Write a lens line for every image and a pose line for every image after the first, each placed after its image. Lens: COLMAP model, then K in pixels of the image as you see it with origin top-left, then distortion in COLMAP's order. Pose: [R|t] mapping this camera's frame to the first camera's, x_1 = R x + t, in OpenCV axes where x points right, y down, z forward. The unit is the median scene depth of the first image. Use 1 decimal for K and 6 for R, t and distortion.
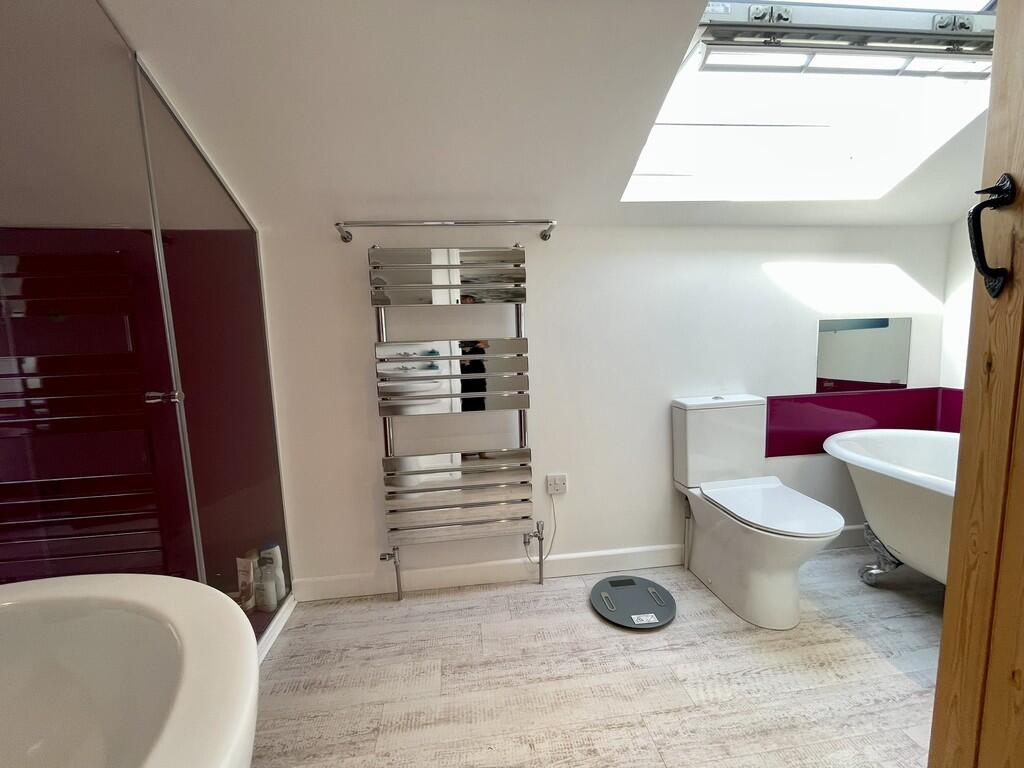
lens RADIAL K [[415.3, 0, 509.5], [0, 415.3, 385.0], [0, 0, 1]] dist [-0.002929, 0.001147]
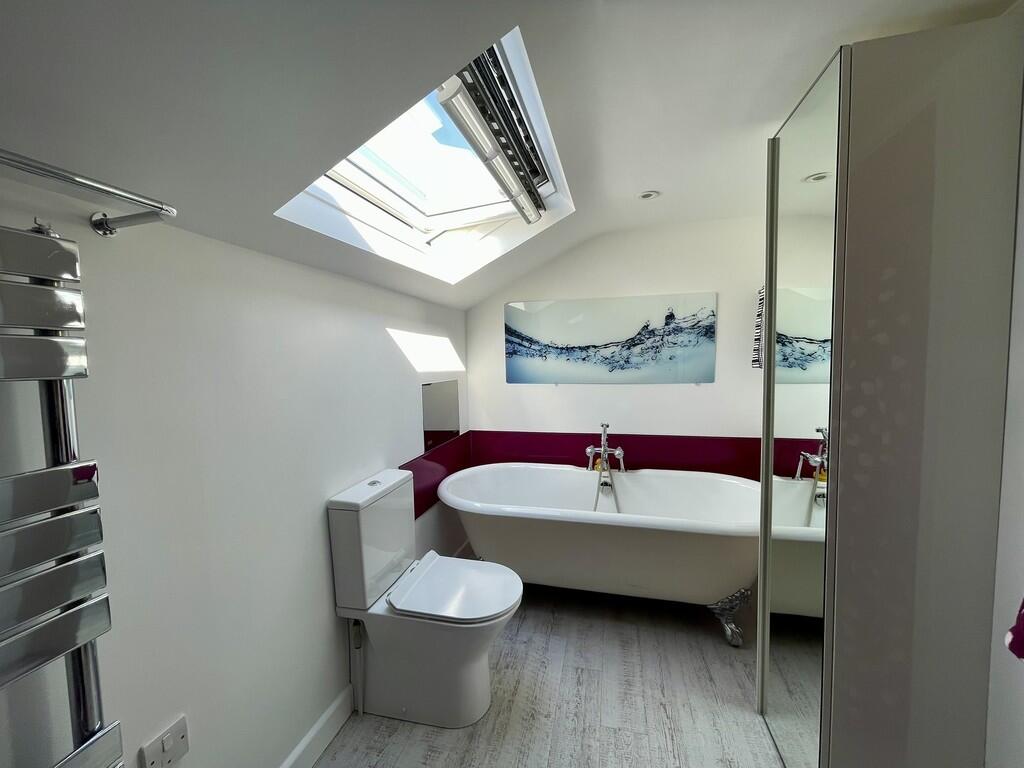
lens RADIAL K [[415.3, 0, 514.2], [0, 415.3, 383.6], [0, 0, 1]] dist [-0.002929, 0.001147]
pose [[0.355008, -0.030771, 0.934357, -0.181395], [0.109470, 0.993951, -0.008860, -0.134649], [-0.928432, 0.105430, 0.356229, 0.440720]]
